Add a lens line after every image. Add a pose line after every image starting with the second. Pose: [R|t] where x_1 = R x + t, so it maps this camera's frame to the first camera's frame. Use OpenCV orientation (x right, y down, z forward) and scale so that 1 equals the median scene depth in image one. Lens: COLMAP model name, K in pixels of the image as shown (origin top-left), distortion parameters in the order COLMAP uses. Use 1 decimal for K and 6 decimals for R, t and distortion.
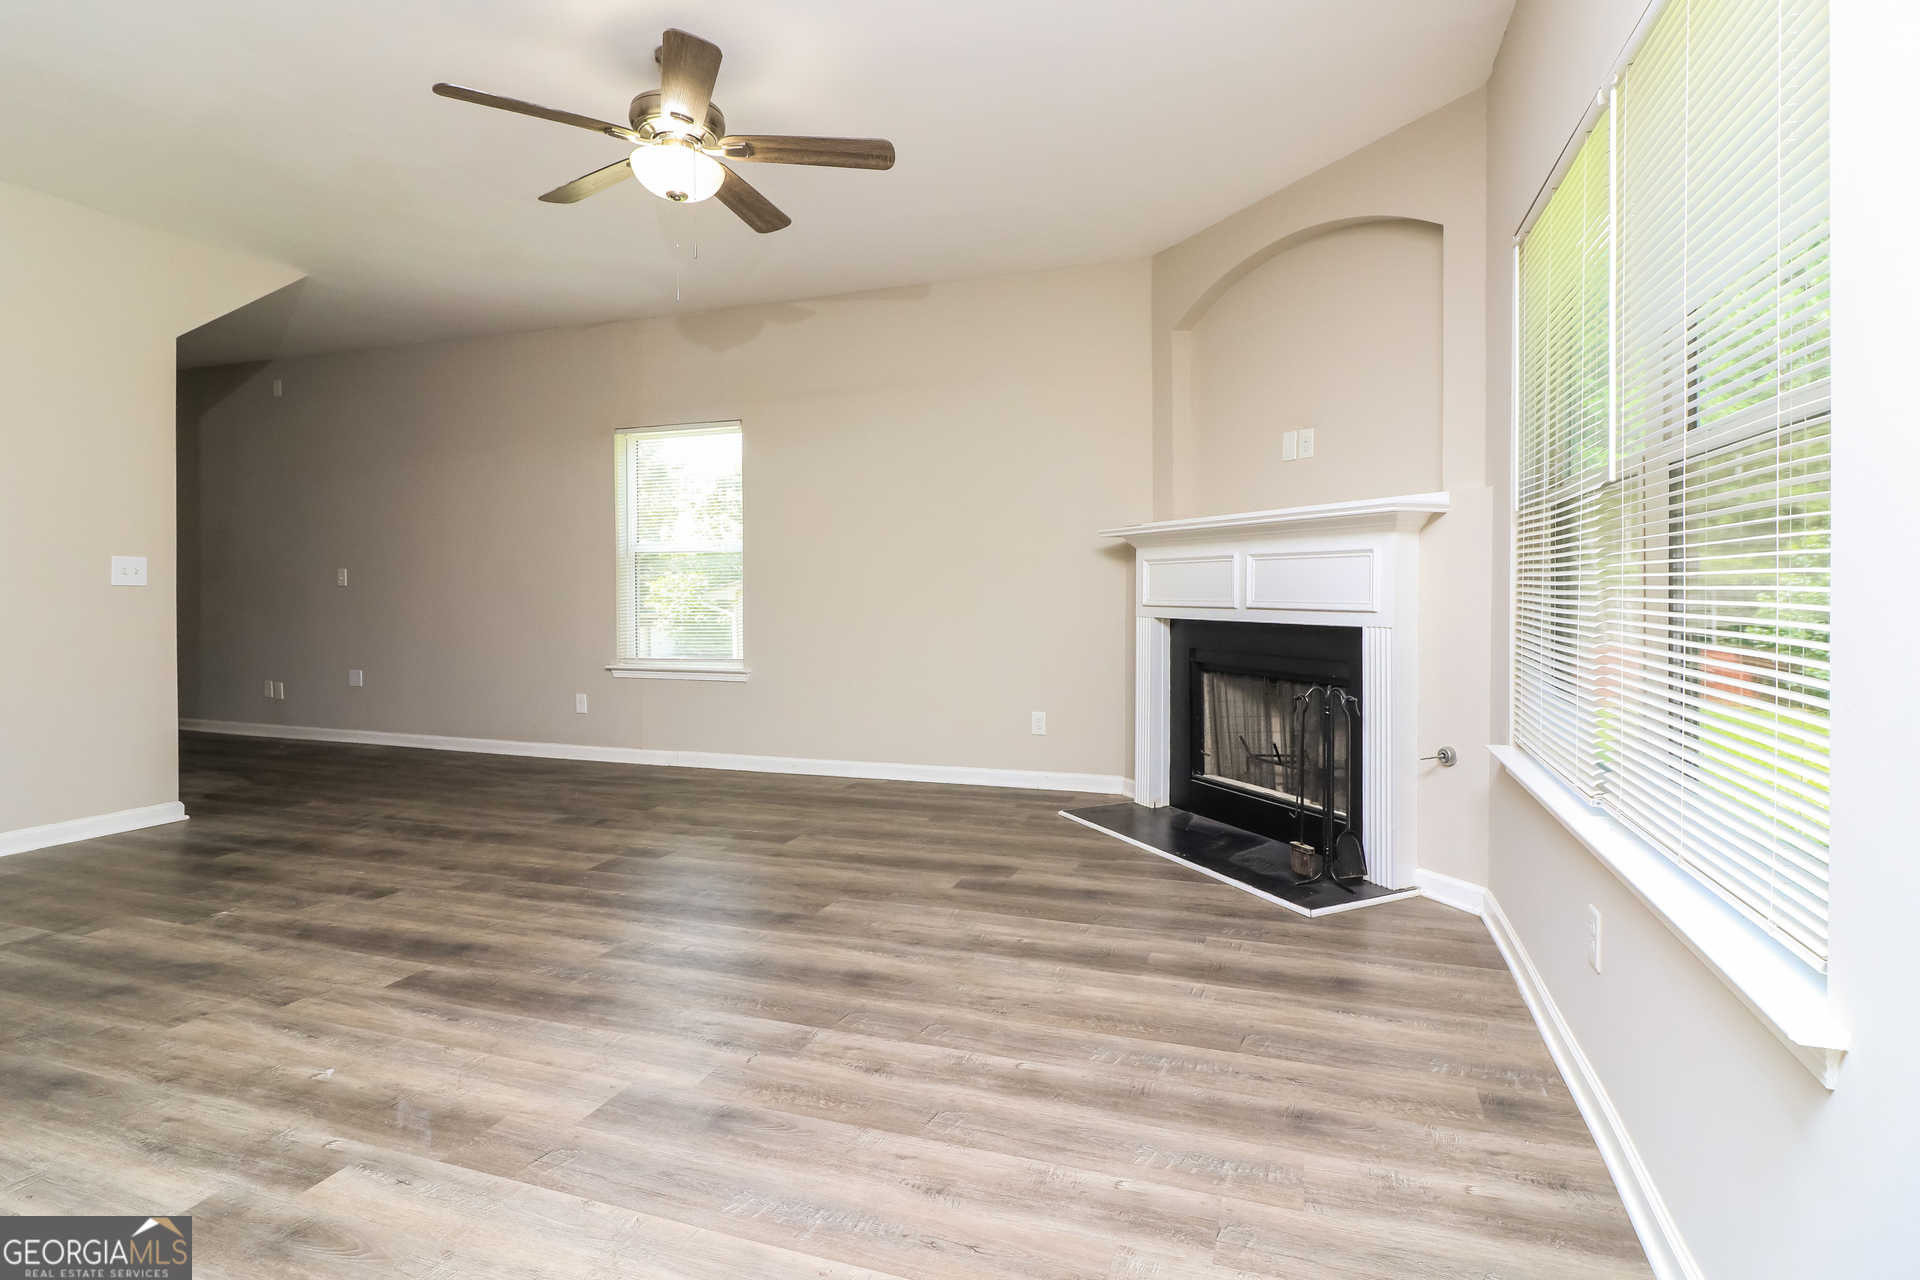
lens RADIAL K [[914.7, 0, 1008.8], [0, 914.7, 613.7], [0, 0, 1]] dist [0.001121, -0.006027]
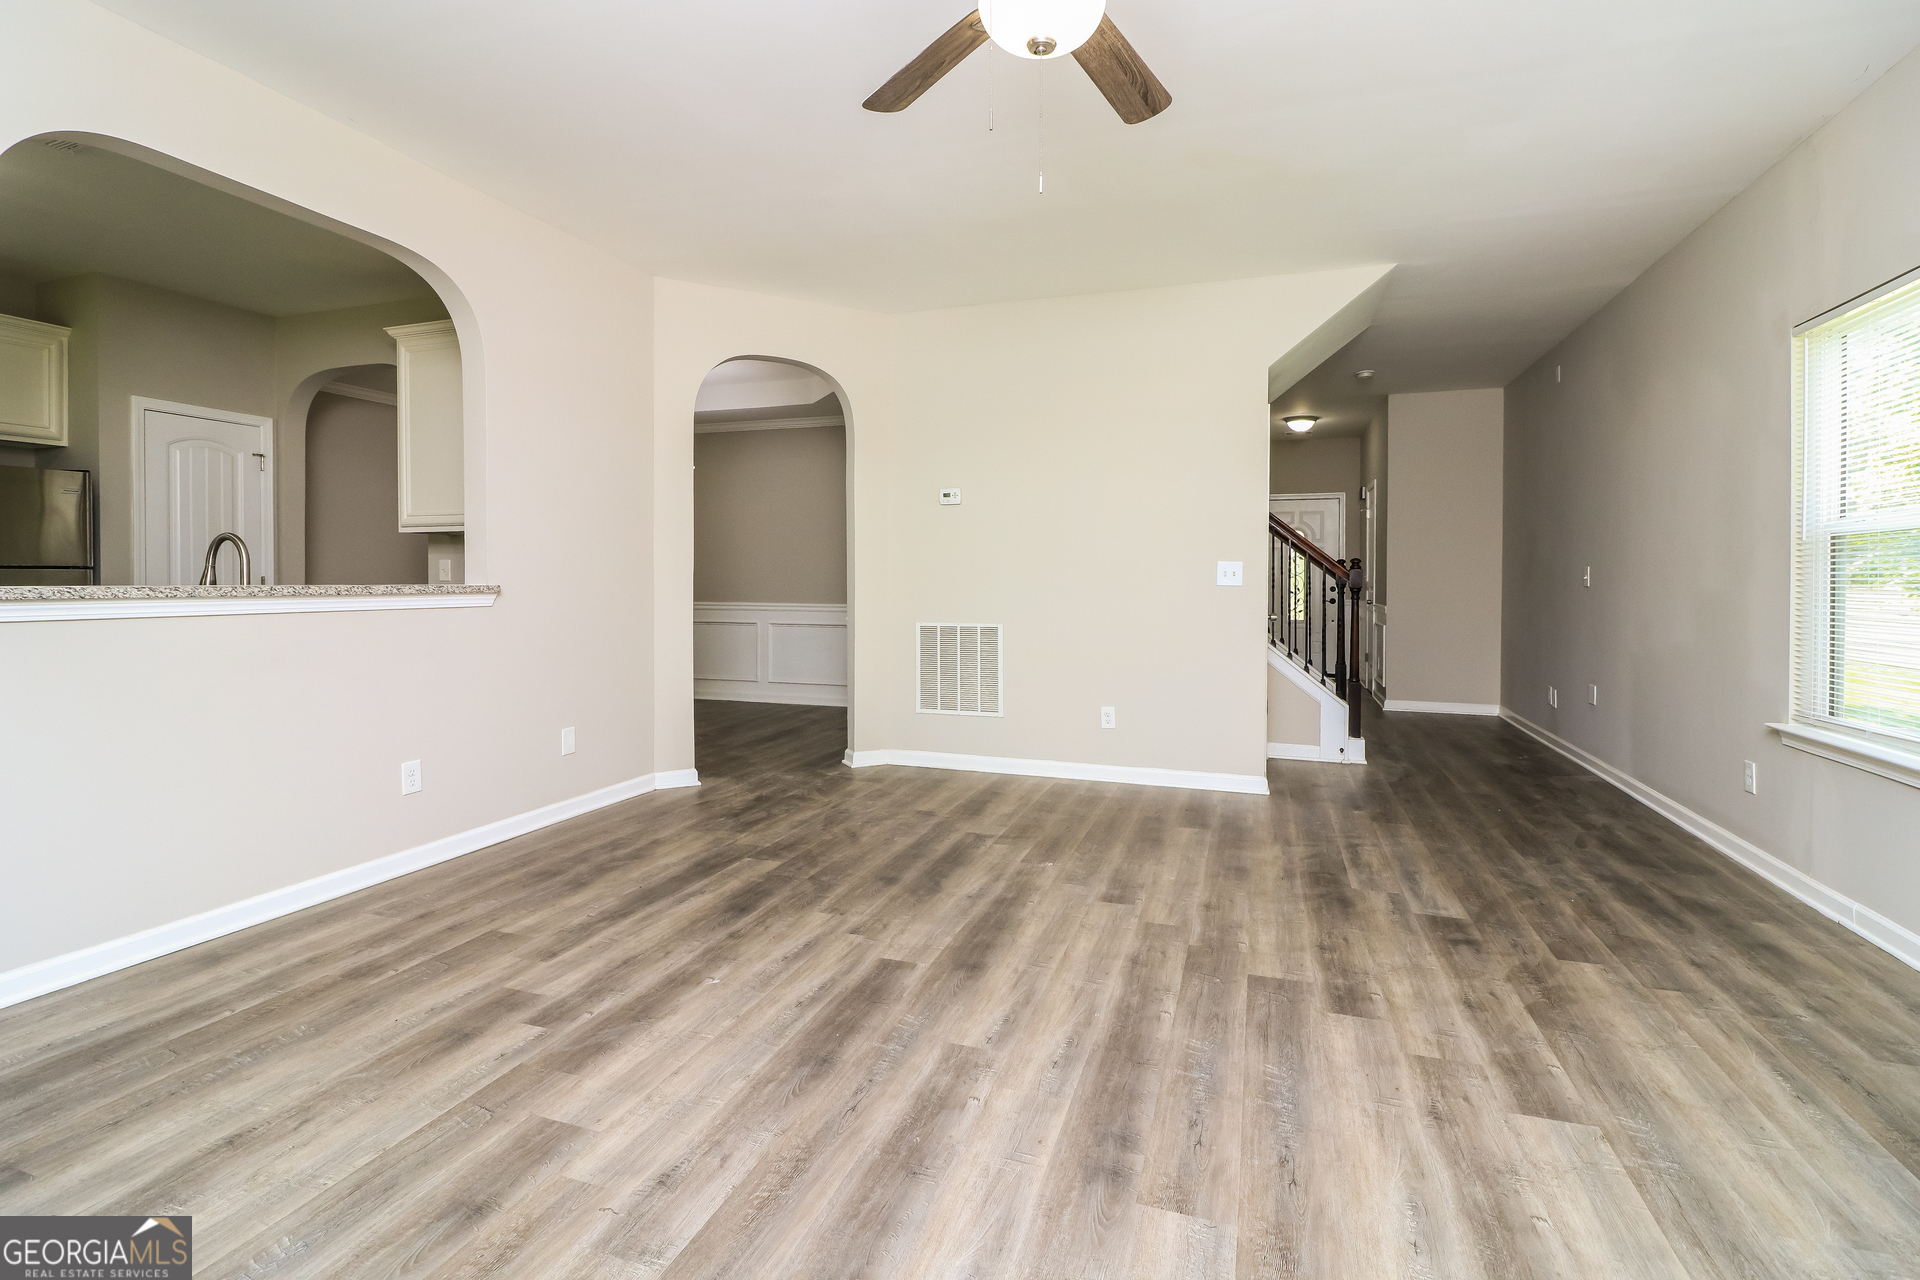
lens RADIAL K [[928.4, 0, 955.5], [0, 928.4, 566.8], [0, 0, 1]] dist [0.009892, -0.014142]
pose [[-0.015588, -0.012099, -0.999805, 0.409140], [-0.036762, 0.999258, -0.011519, -0.043775], [0.999202, 0.036576, -0.016021, 1.057468]]
